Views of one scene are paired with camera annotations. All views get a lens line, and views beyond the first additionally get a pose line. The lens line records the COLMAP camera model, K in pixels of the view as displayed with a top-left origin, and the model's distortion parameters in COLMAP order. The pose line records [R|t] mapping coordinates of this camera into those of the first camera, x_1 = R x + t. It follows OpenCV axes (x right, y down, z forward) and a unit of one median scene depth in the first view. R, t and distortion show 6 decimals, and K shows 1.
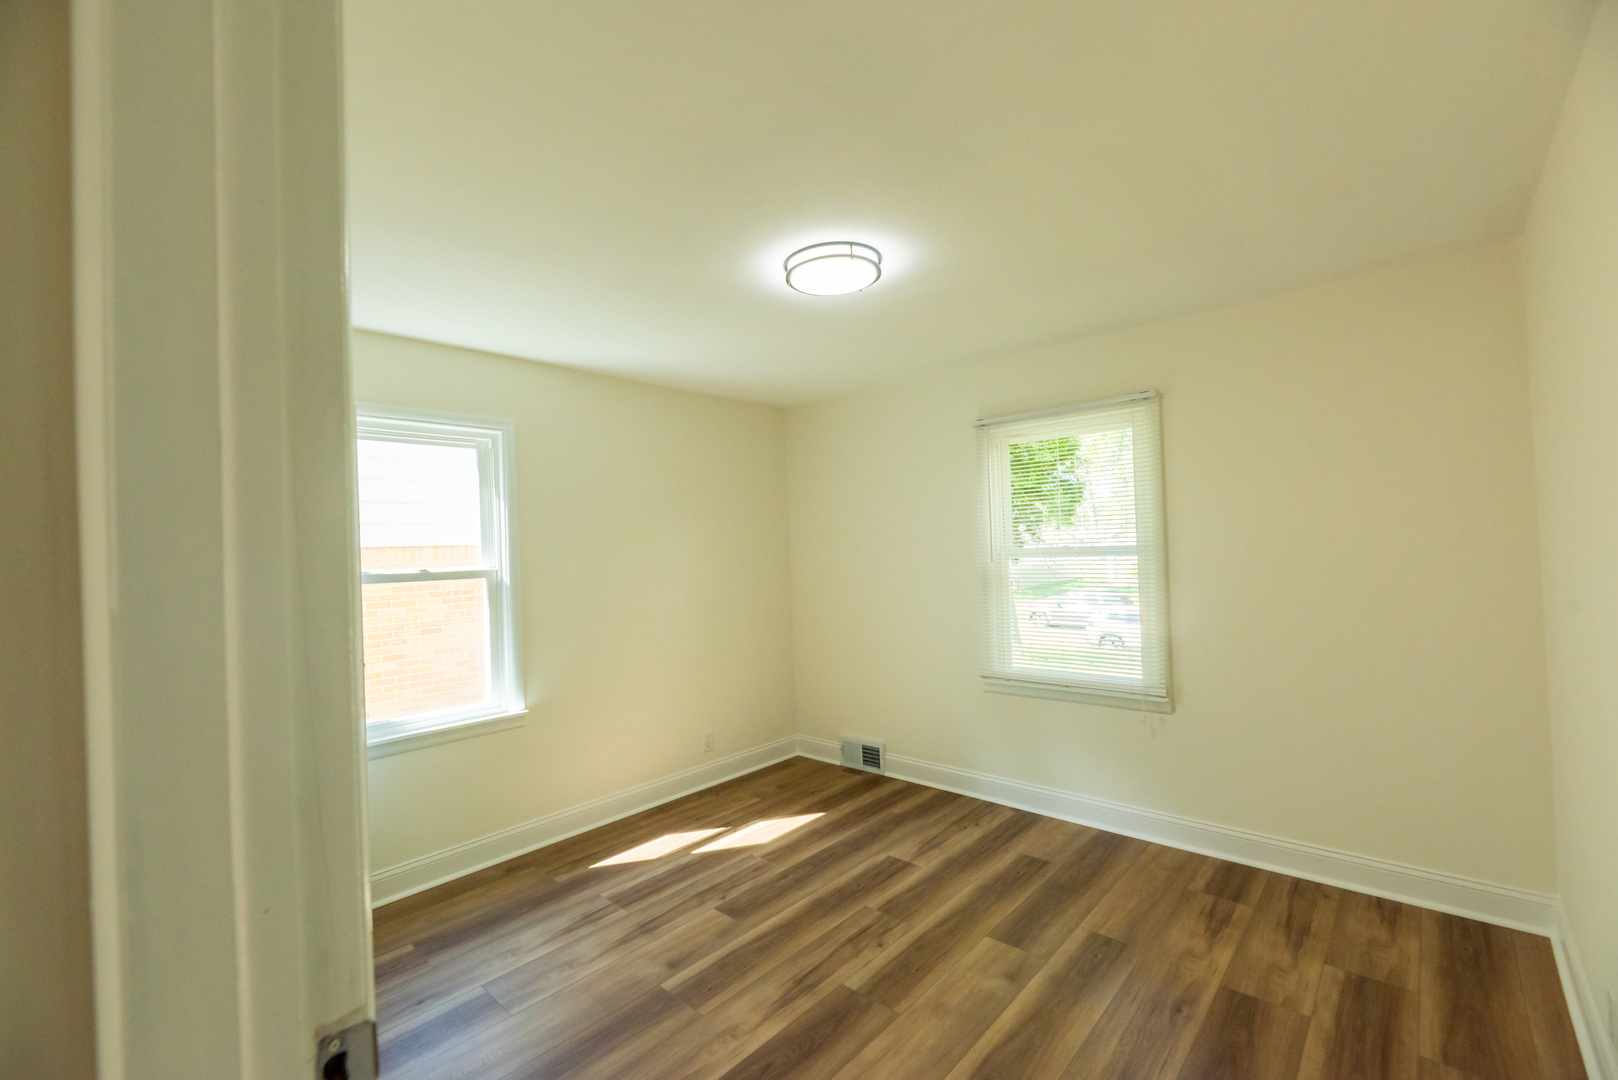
lens RADIAL K [[659.7, 0, 815.4], [0, 659.7, 544.0], [0, 0, 1]] dist [-0.002003, 0.000044]
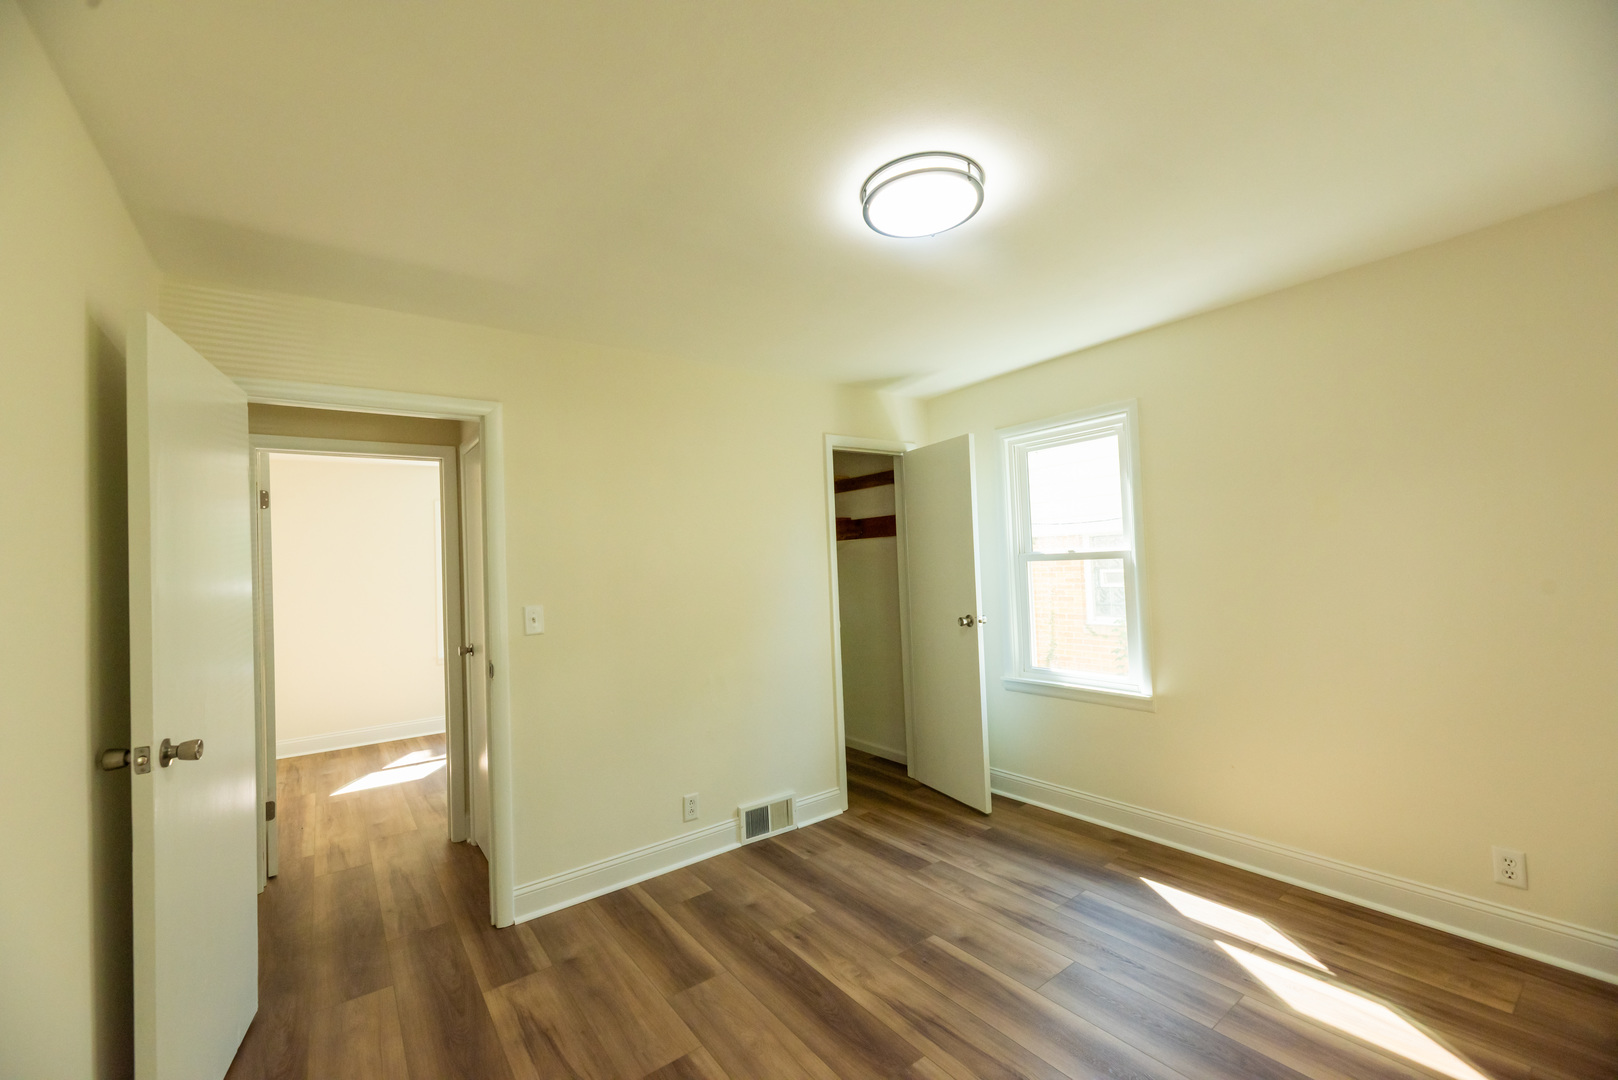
lens RADIAL K [[659.7, 0, 814.8], [0, 659.7, 543.5], [0, 0, 1]] dist [-0.002003, 0.000044]
pose [[-0.180501, 0.014654, -0.983466, 0.649849], [0.059646, 0.998212, 0.003927, -0.005501], [0.981765, -0.057951, -0.181052, 0.763455]]
